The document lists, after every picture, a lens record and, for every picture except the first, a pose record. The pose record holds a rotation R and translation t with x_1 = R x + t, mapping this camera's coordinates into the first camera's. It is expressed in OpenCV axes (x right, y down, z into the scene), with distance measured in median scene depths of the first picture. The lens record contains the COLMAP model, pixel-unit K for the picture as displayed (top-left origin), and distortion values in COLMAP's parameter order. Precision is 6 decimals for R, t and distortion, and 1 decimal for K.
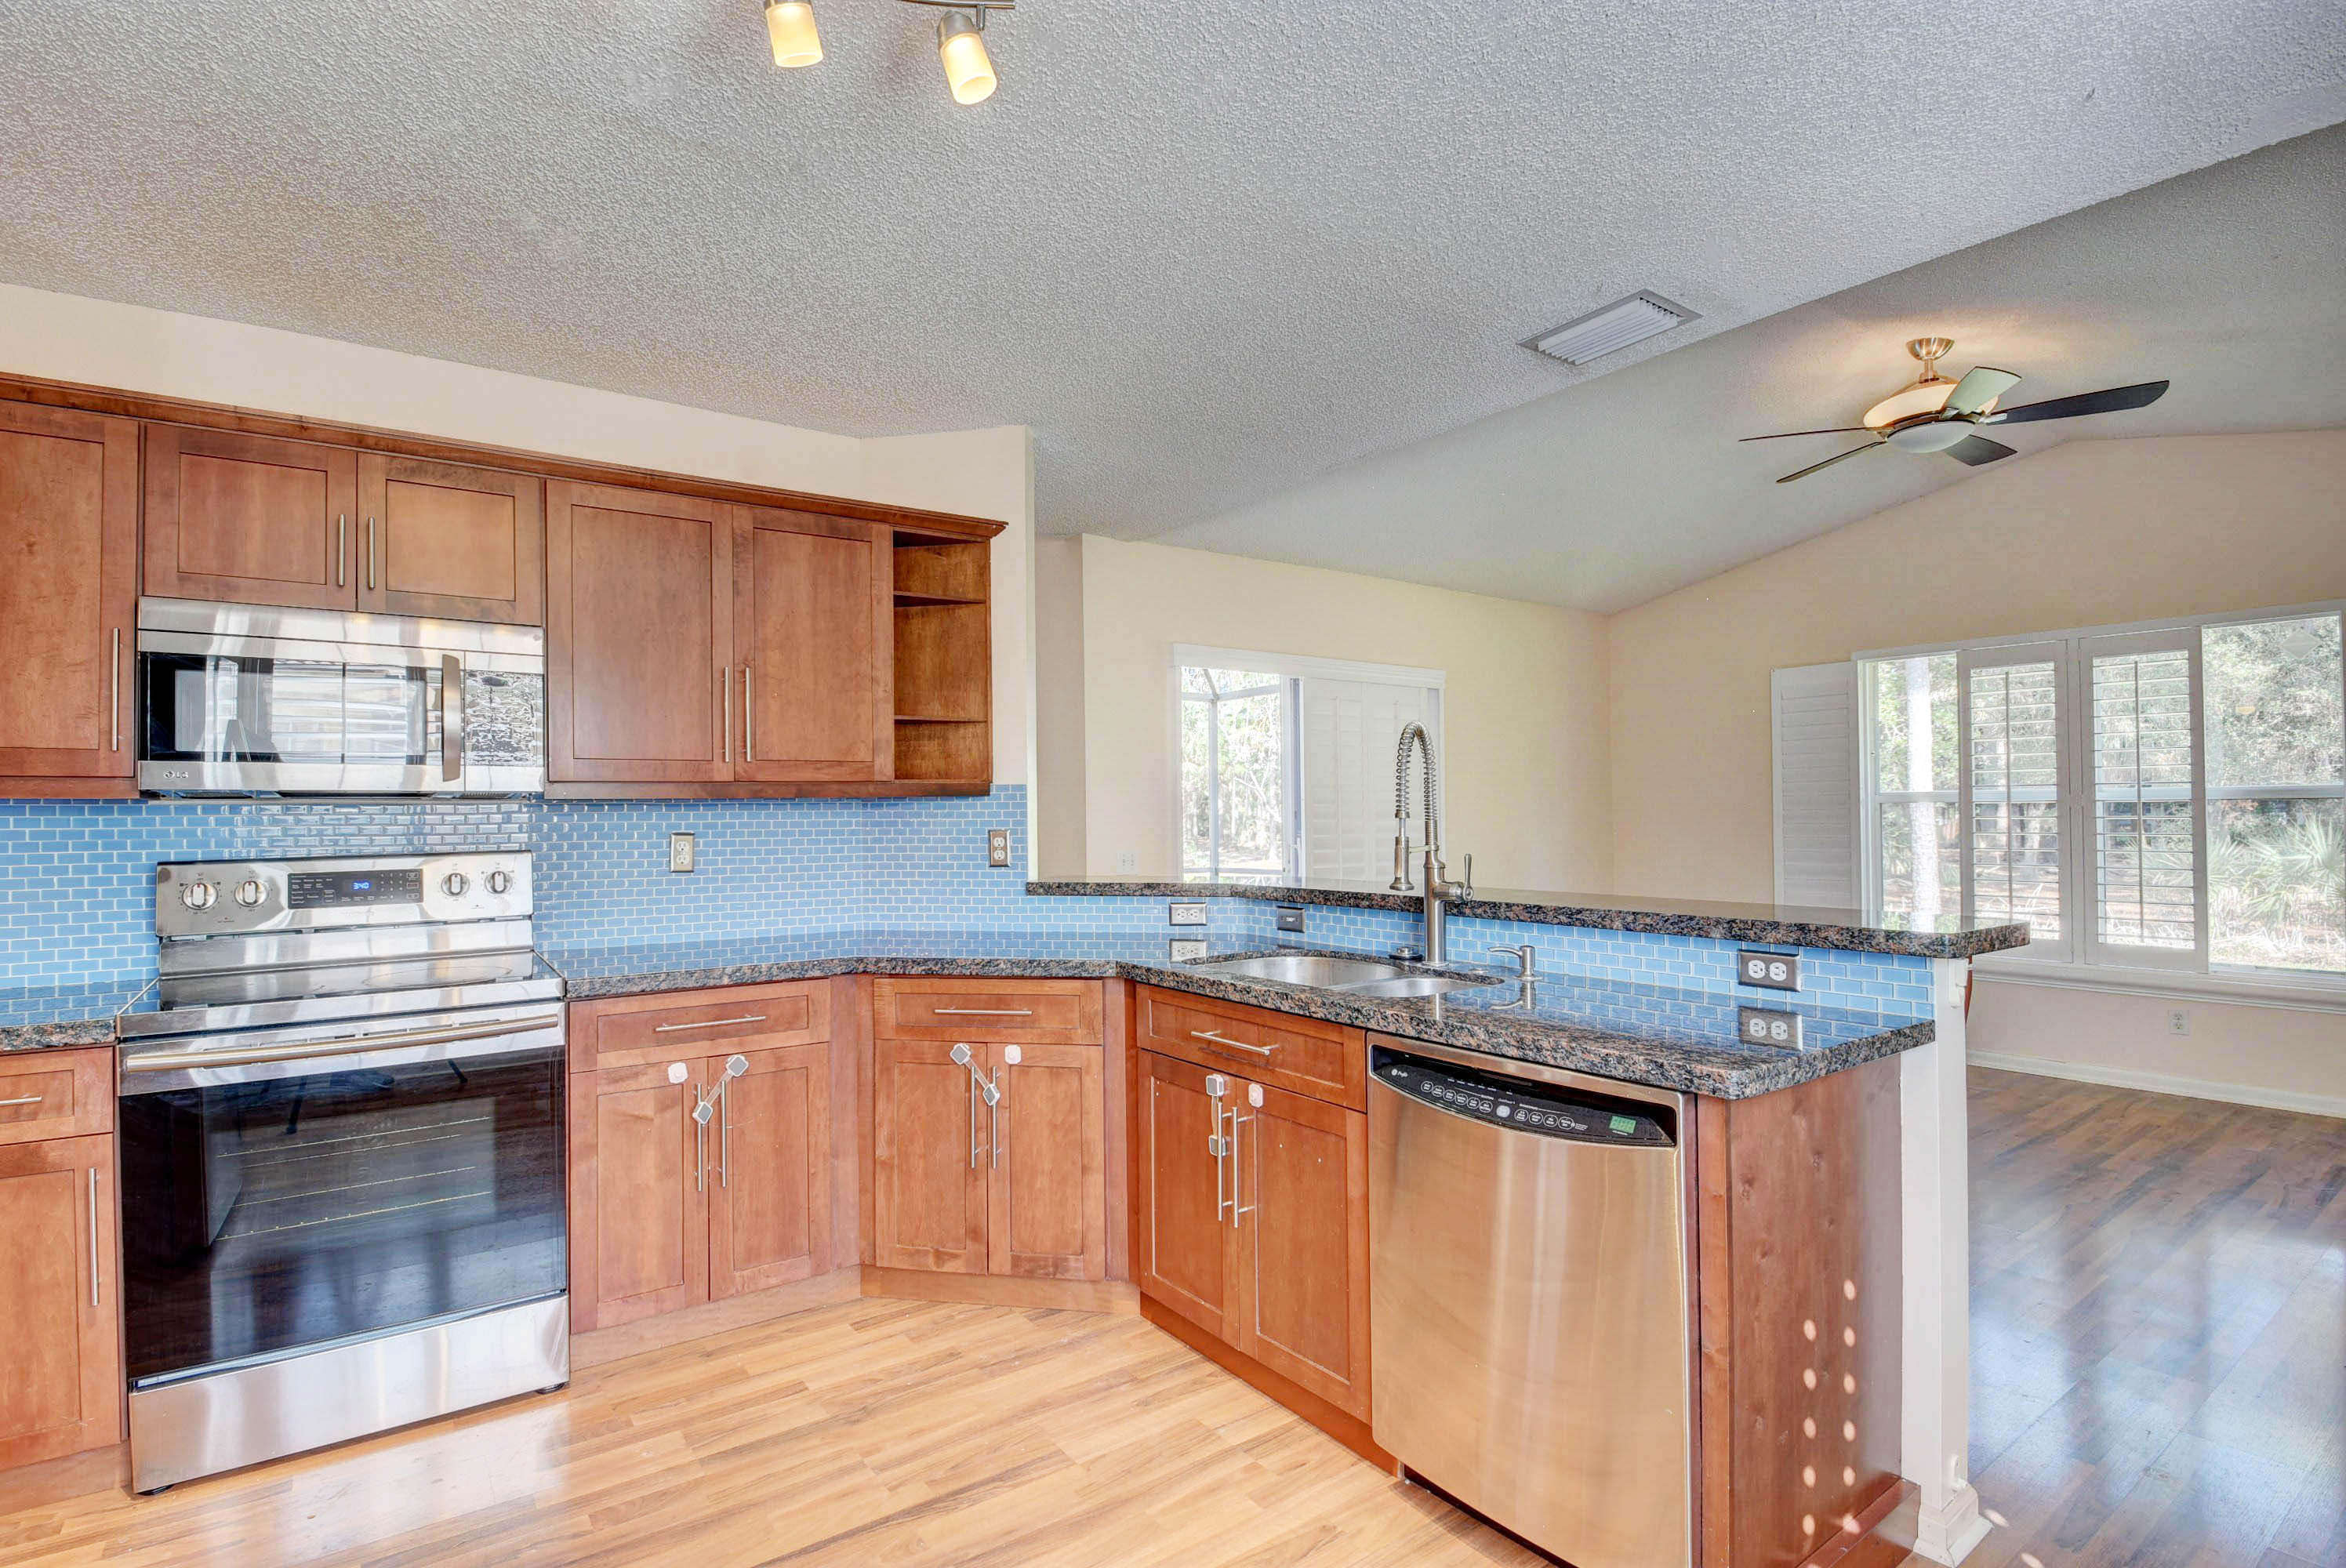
lens RADIAL K [[1115.7, 0, 1169.3], [0, 1115.7, 799.6], [0, 0, 1]] dist [0.000028, -0.018215]
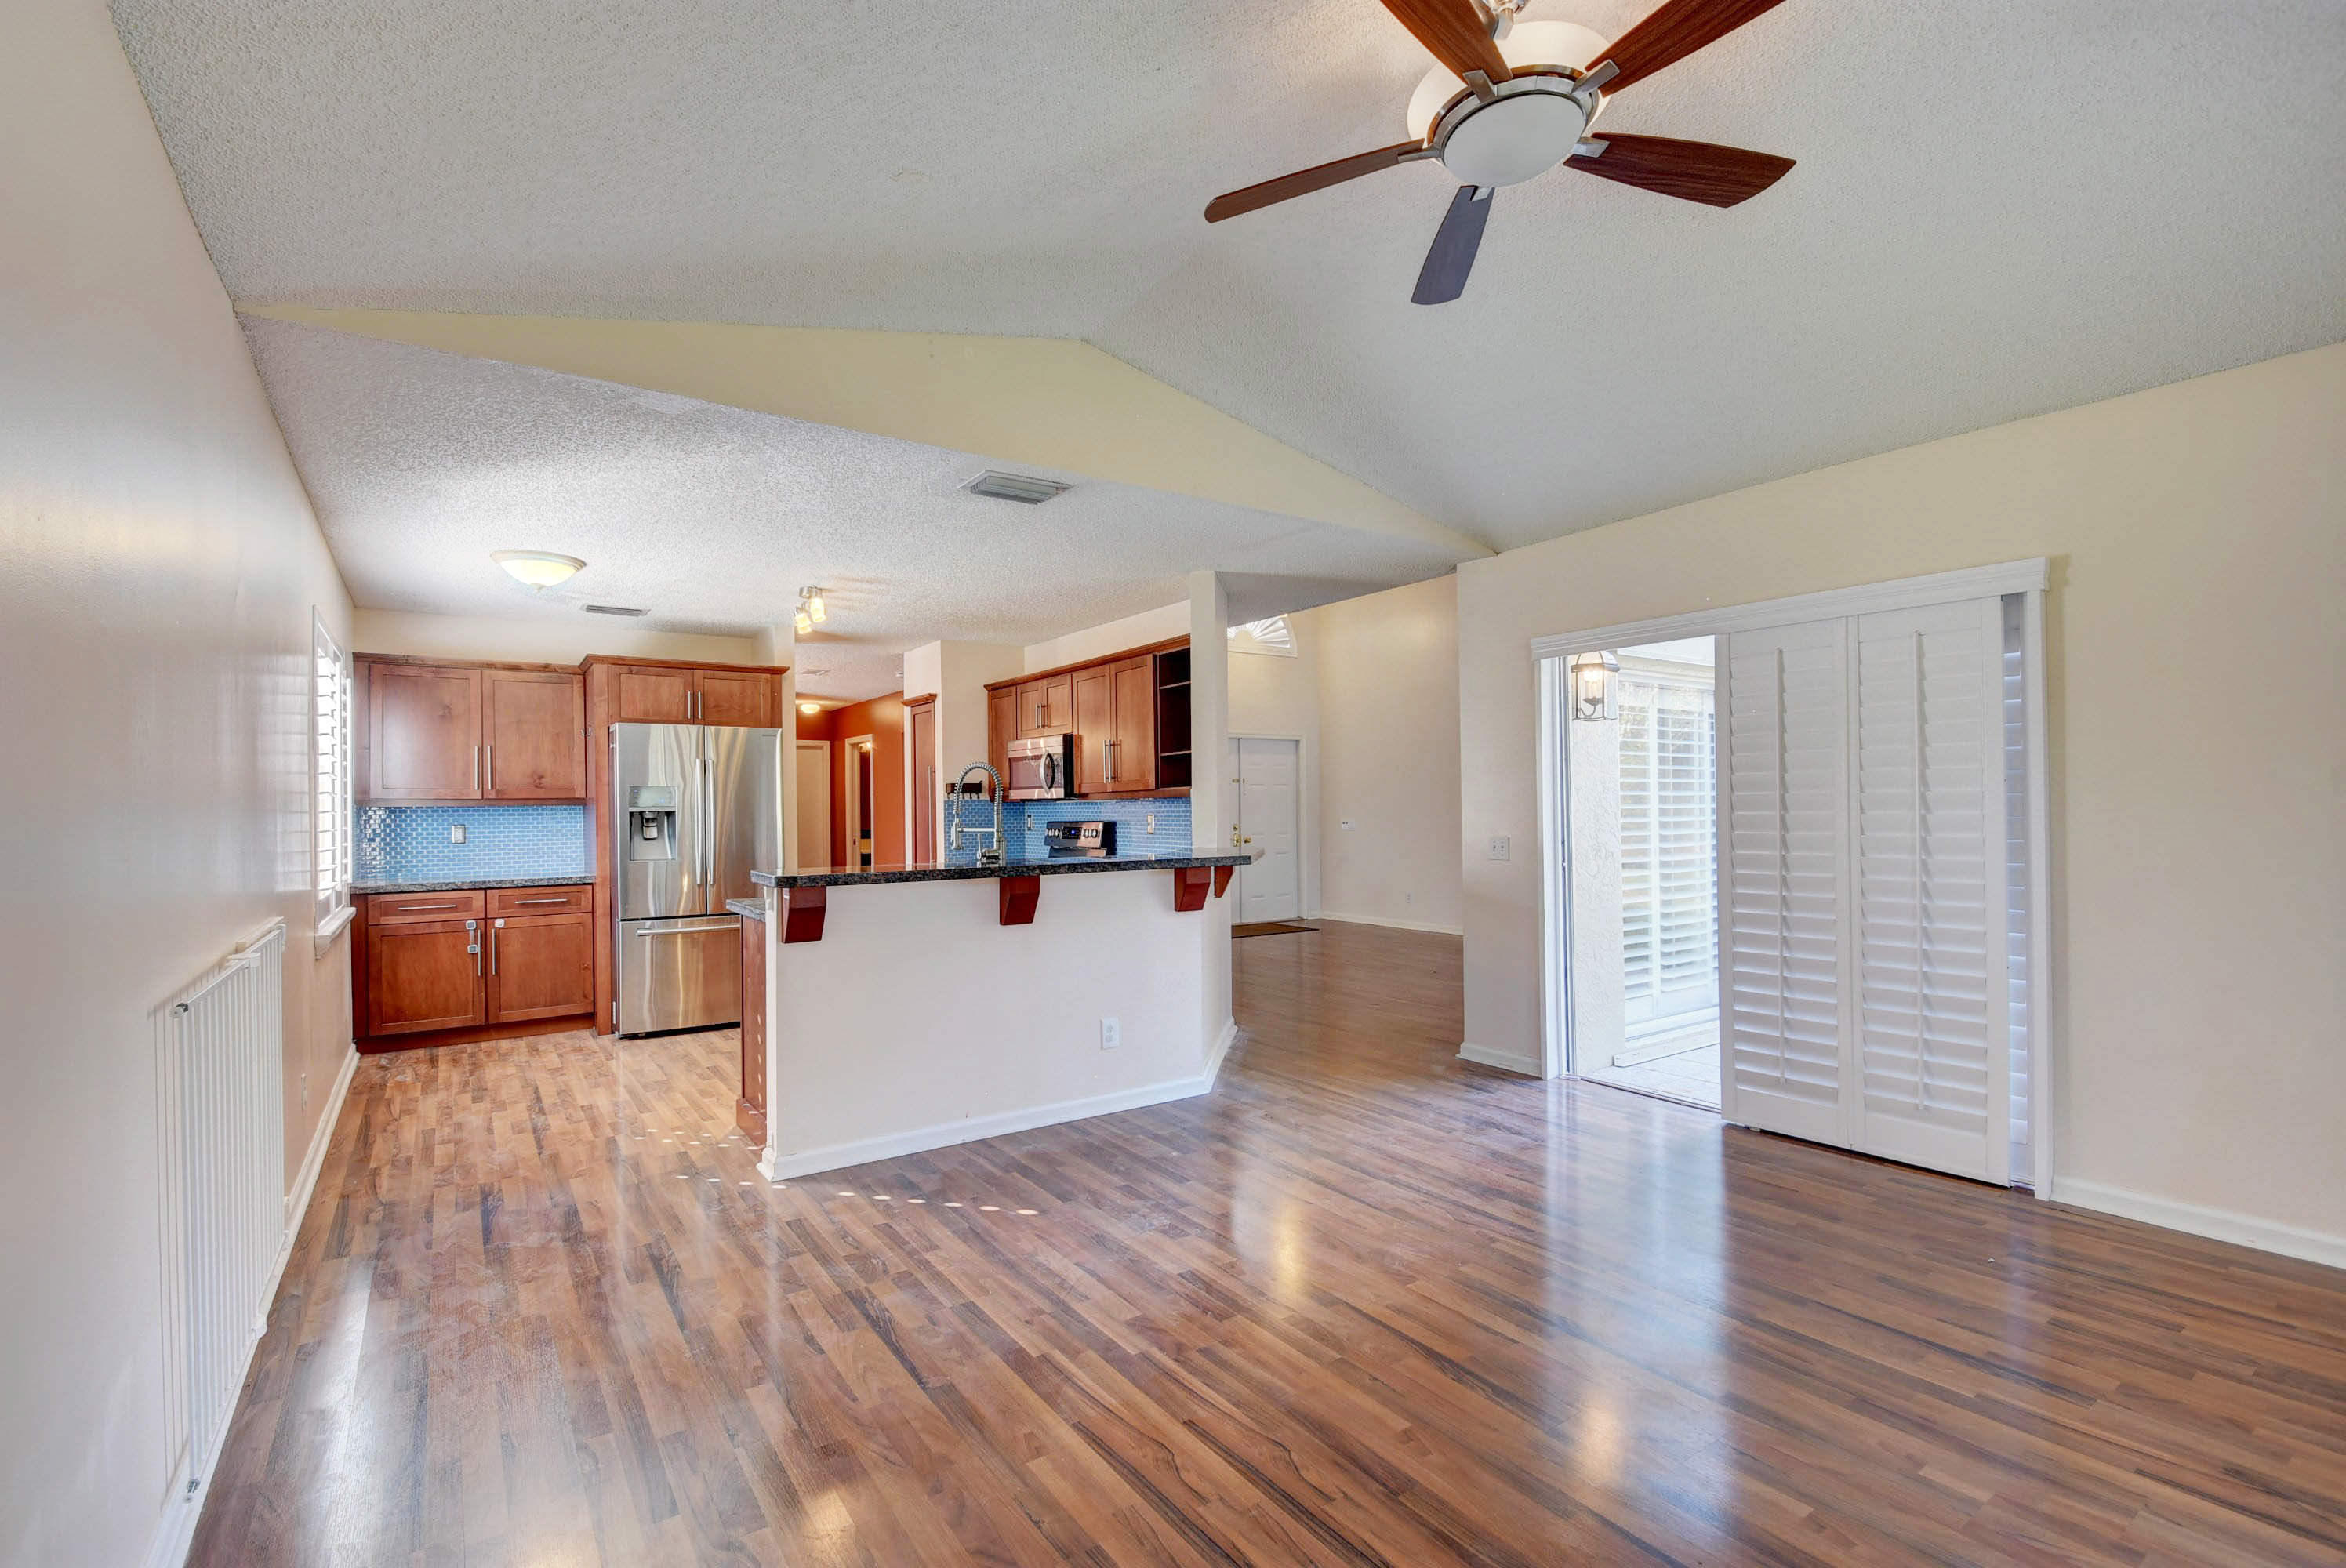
lens RADIAL K [[1040.1, 0, 1123.6], [0, 1040.1, 804.3], [0, 0, 1]] dist [0.000891, 0.032951]
pose [[-0.029058, 0.008692, -0.999540, 1.793510], [0.025573, 0.999641, 0.007949, -0.008311], [0.999251, -0.025330, -0.029270, 1.177311]]
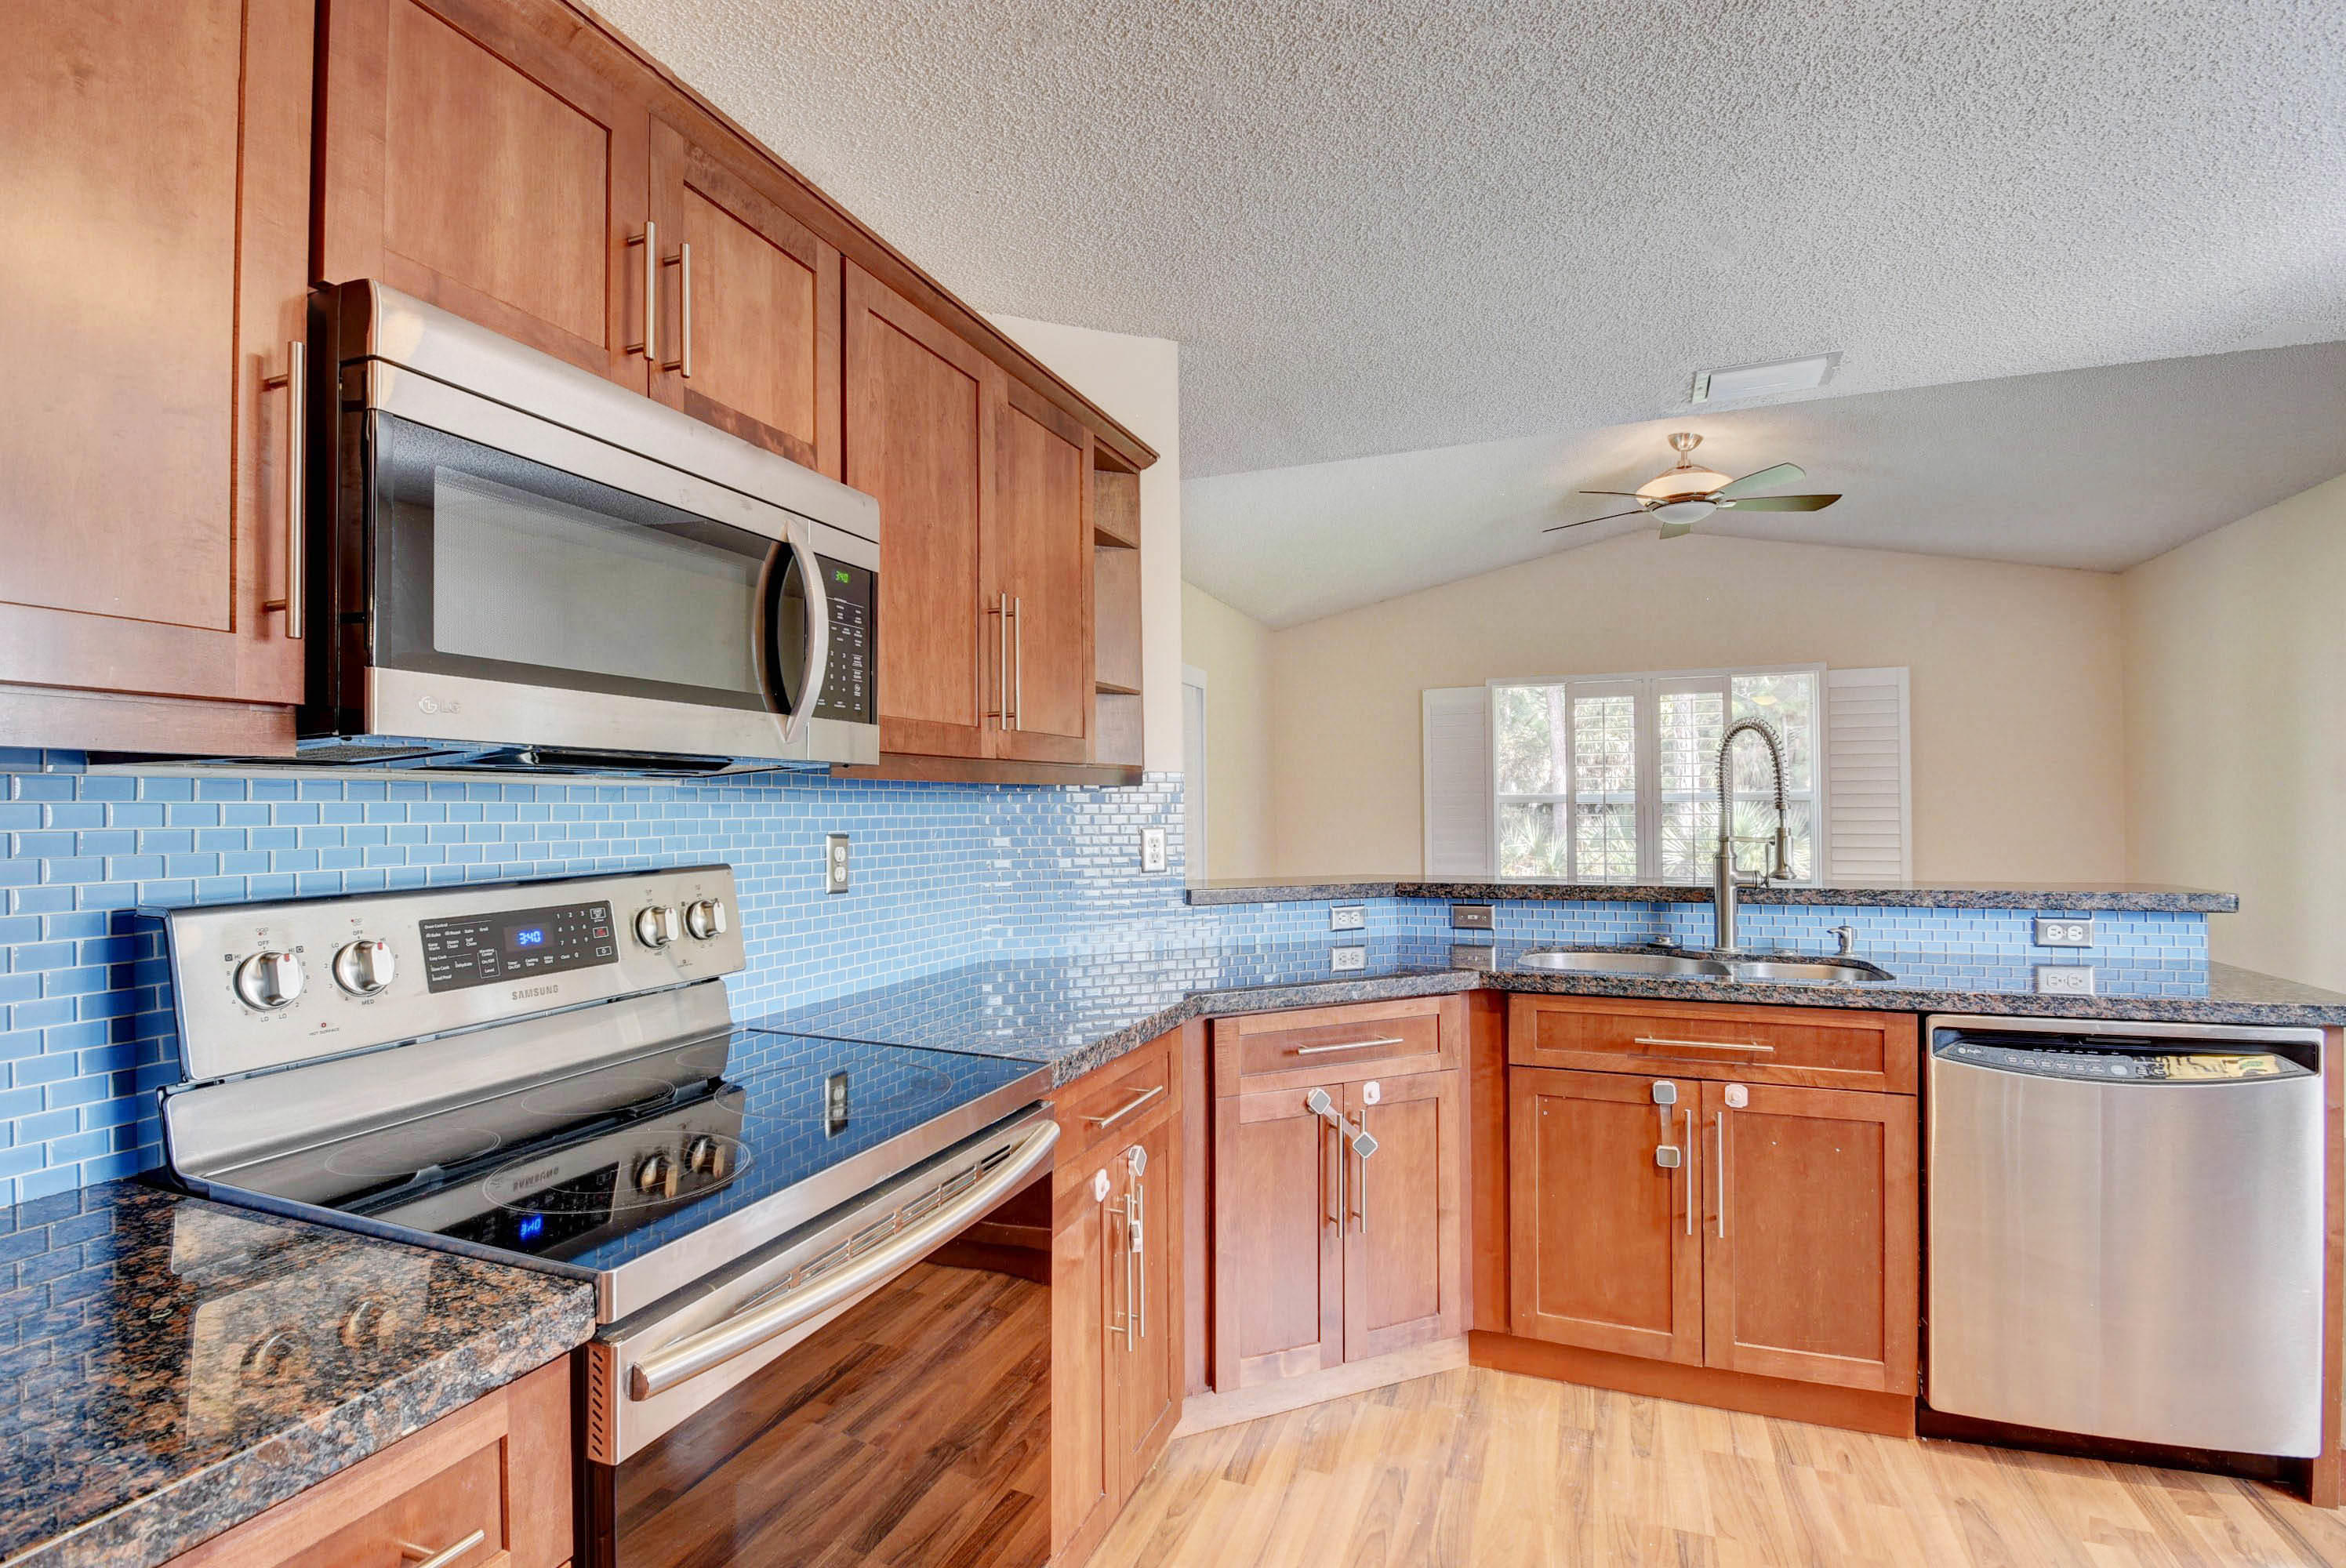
lens RADIAL K [[1107.9, 0, 1173.0], [0, 1107.9, 784.0], [0, 0, 1]] dist [0.002807, -0.016771]
pose [[0.842996, 0.014726, 0.537718, -0.733302], [-0.007364, 0.999847, -0.015836, 0.011546], [-0.537870, 0.009390, 0.842976, 0.386966]]
